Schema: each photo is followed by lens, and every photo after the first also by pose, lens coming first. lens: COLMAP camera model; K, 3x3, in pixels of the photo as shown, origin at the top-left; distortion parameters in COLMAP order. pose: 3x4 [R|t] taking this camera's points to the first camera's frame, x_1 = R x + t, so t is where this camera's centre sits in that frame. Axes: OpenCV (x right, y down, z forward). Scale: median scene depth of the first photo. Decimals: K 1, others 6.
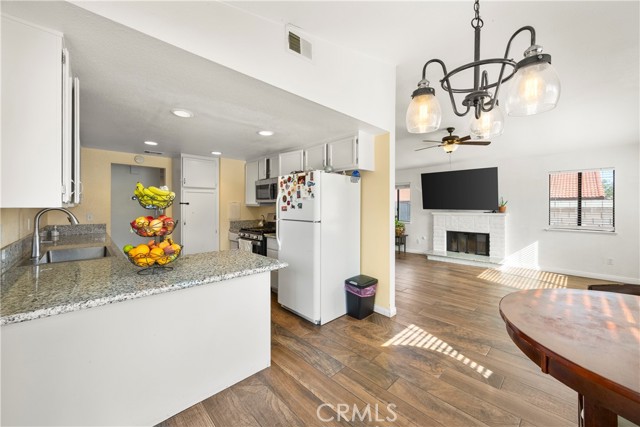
lens RADIAL K [[246.3, 0, 322.6], [0, 246.3, 207.1], [0, 0, 1]] dist [0.006247, -0.000284]
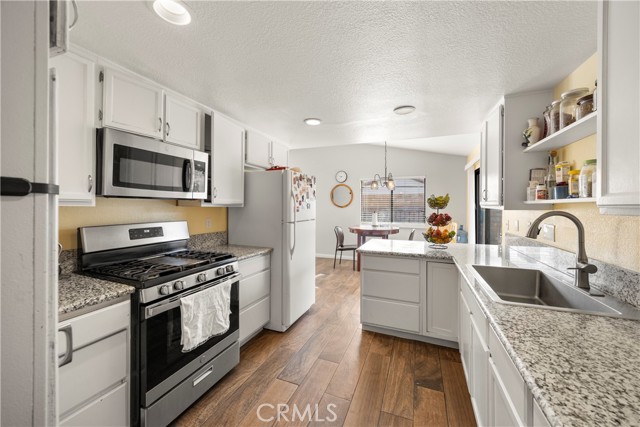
lens RADIAL K [[246.3, 0, 316.9], [0, 246.3, 207.0], [0, 0, 1]] dist [0.006247, -0.000284]
pose [[-0.385426, -0.006123, 0.922719, -1.001732], [0.000370, 0.999977, 0.006791, -0.008266], [-0.922739, 0.002959, -0.385414, 1.279765]]
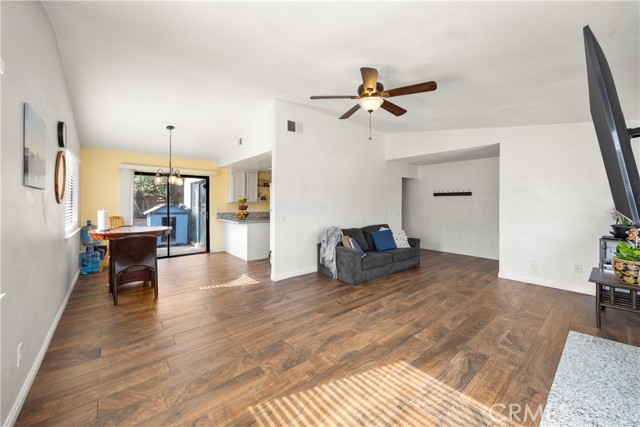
lens RADIAL K [[246.3, 0, 321.6], [0, 246.3, 206.2], [0, 0, 1]] dist [0.006247, -0.000284]
pose [[-0.072531, 0.010954, -0.997306, 1.615230], [-0.007539, 0.999905, 0.011531, 0.002633], [0.997338, 0.008355, -0.072441, 1.341929]]
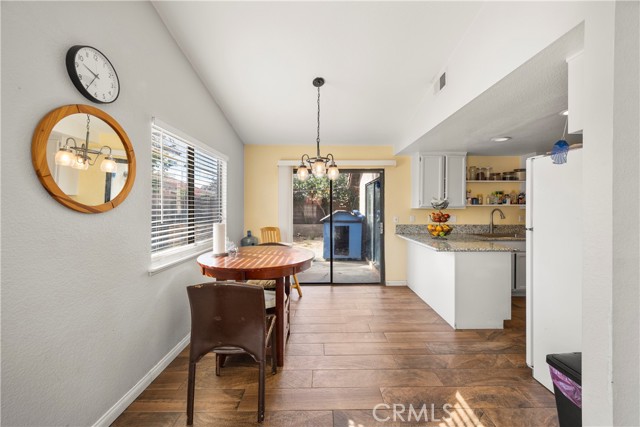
lens RADIAL K [[246.3, 0, 324.7], [0, 246.3, 208.4], [0, 0, 1]] dist [0.006247, -0.000284]
pose [[-0.689913, -0.002753, -0.723887, 0.820178], [-0.005883, 0.999981, 0.001803, 0.000658], [0.723868, 0.005503, -0.689916, 0.942734]]
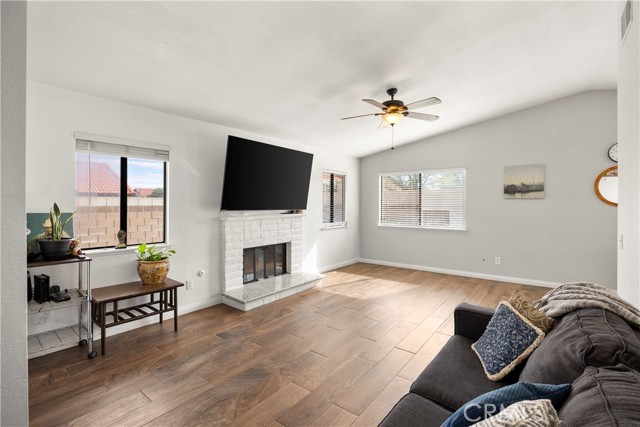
lens RADIAL K [[297.3, 0, 325.4], [0, 297.3, 204.7], [0, 0, 1]] dist [-0.001398, 0.000388]
pose [[-0.133354, -0.003056, 0.991064, -0.394550], [0.004470, 0.999983, 0.003685, -0.010462], [-0.991058, 0.004922, -0.133338, 1.868619]]
